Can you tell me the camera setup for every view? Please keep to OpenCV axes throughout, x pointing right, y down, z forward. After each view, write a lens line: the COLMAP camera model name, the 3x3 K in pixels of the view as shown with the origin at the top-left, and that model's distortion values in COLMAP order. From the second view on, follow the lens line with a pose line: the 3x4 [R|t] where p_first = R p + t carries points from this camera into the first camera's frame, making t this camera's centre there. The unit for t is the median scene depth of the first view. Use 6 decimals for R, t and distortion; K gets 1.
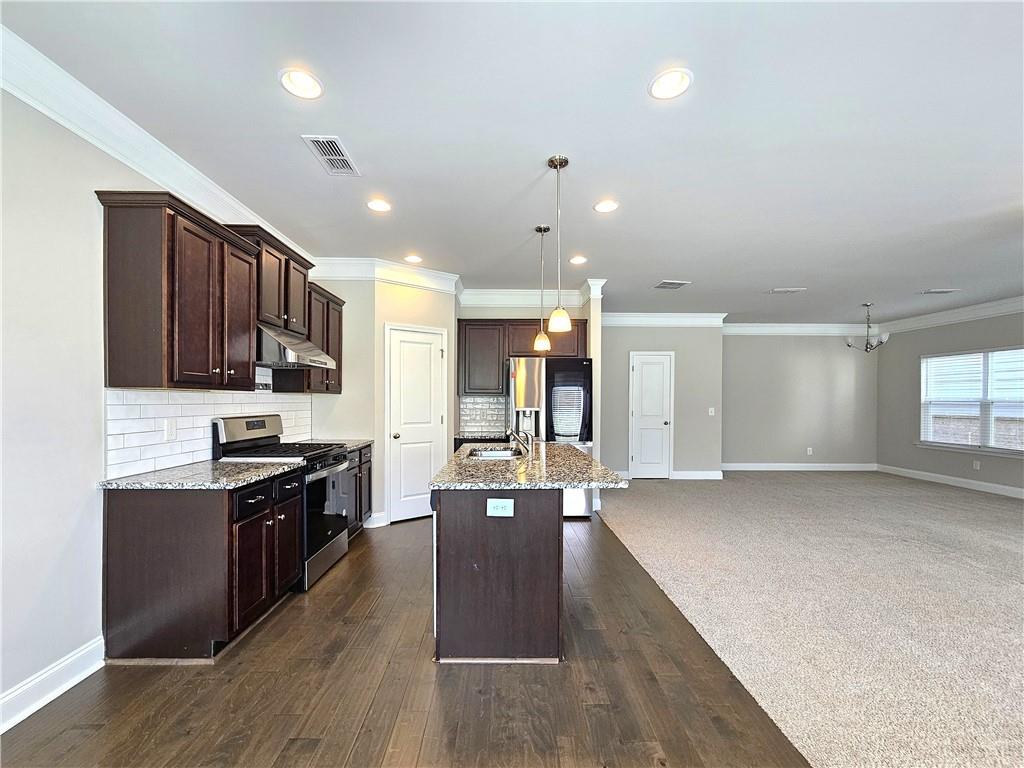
lens RADIAL K [[423.9, 0, 507.3], [0, 423.9, 397.4], [0, 0, 1]] dist [0.002272, -0.000090]
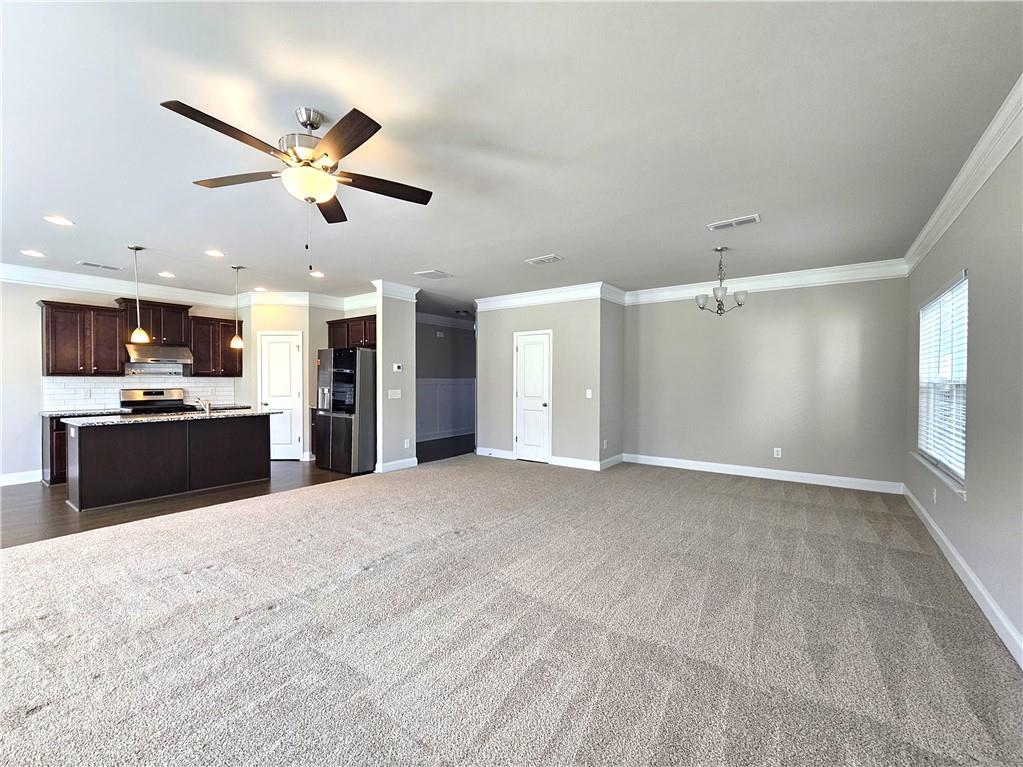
lens RADIAL K [[429.8, 0, 511.5], [0, 429.8, 383.5], [0, 0, 1]] dist [0.000571, 0.000130]
pose [[0.801558, 0.003305, -0.597908, 0.895267], [0.004027, 0.999932, 0.010926, 0.001386], [0.597903, -0.011166, 0.801490, 0.180056]]
